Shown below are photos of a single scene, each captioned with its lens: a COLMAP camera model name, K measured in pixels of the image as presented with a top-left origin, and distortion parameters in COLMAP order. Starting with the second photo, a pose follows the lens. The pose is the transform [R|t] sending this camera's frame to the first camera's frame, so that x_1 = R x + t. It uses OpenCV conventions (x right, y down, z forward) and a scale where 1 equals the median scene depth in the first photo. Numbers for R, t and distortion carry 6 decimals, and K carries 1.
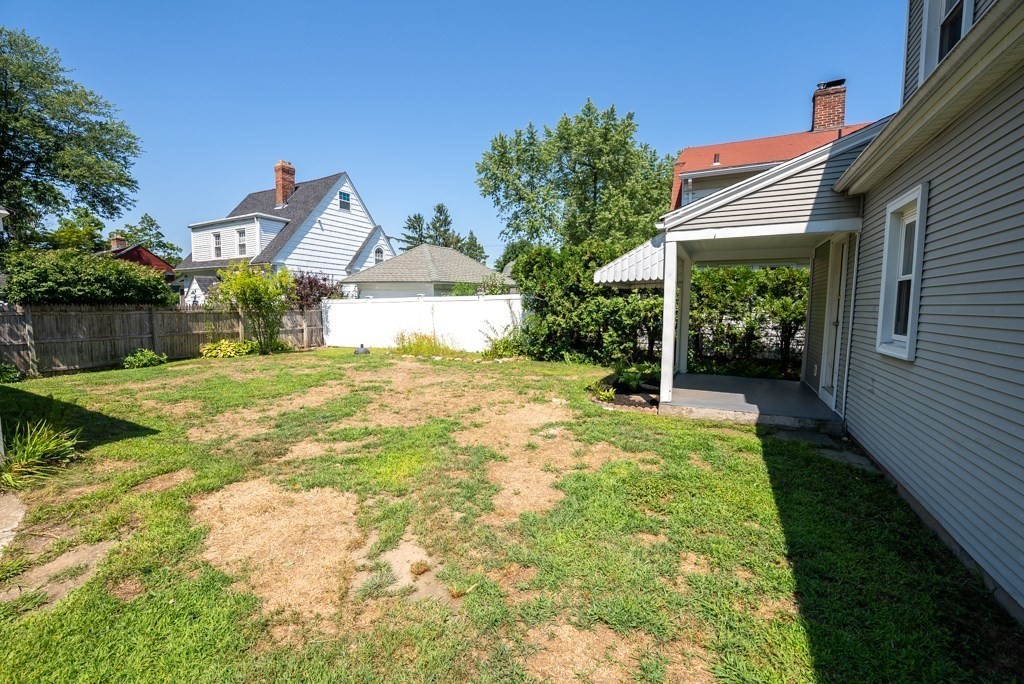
lens RADIAL K [[416.8, 0, 512.8], [0, 416.8, 343.3], [0, 0, 1]] dist [-0.025116, 0.001037]
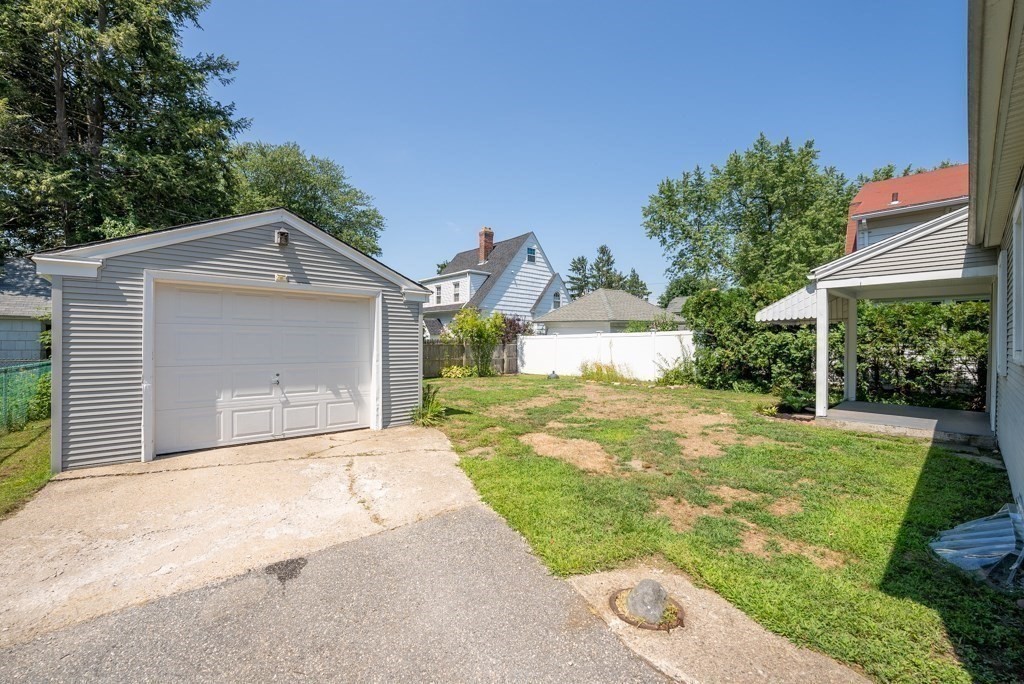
lens RADIAL K [[416.8, 0, 512.8], [0, 416.8, 343.3], [0, 0, 1]] dist [-0.025116, 0.001037]
pose [[0.930458, 0.002453, -0.366390, -0.015477], [-0.034709, 0.996071, -0.081475, 0.022945], [0.364751, 0.088526, 0.926887, -0.197447]]
